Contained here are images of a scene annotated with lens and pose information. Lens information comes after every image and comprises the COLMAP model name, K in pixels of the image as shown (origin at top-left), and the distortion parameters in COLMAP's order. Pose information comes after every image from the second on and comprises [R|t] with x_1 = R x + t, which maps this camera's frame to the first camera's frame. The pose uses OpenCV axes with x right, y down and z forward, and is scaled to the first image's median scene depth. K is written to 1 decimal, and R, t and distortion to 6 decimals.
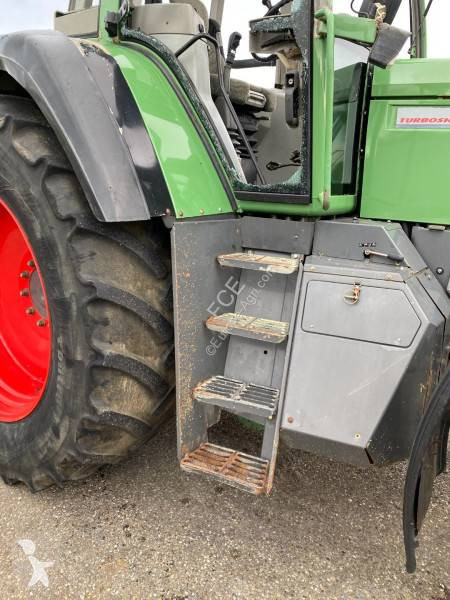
lens RADIAL K [[453.1, 0, 235.2], [0, 453.1, 303.4], [0, 0, 1]] dist [0.041742, -0.045307]
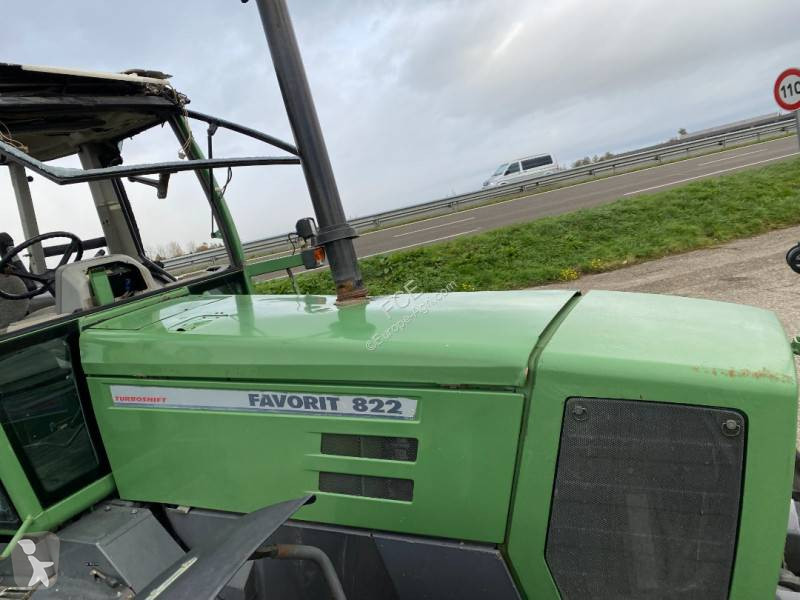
lens RADIAL K [[604.1, 0, 391.7], [0, 604.1, 286.1], [0, 0, 1]] dist [0.041742, -0.045307]
pose [[0.964306, -0.250571, 0.085610, 0.866322], [0.259415, 0.958808, -0.115717, -0.351178], [-0.053088, 0.133795, 0.989586, -0.221041]]
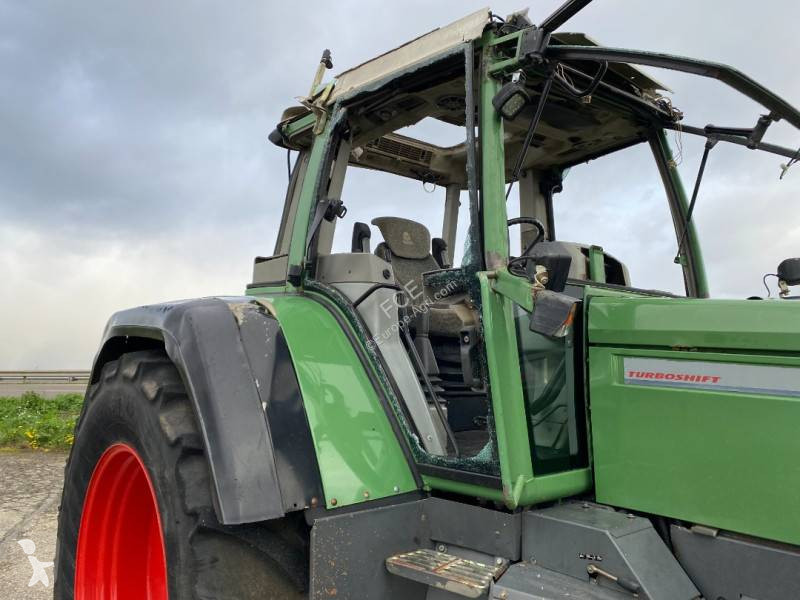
lens RADIAL K [[604.1, 0, 400.5], [0, 604.1, 293.2], [0, 0, 1]] dist [0.041742, -0.045307]
pose [[0.965715, -0.059183, -0.252767, 0.272756], [-0.039203, 0.929255, -0.367354, -0.151697], [0.256626, 0.364668, 0.895075, -0.030923]]
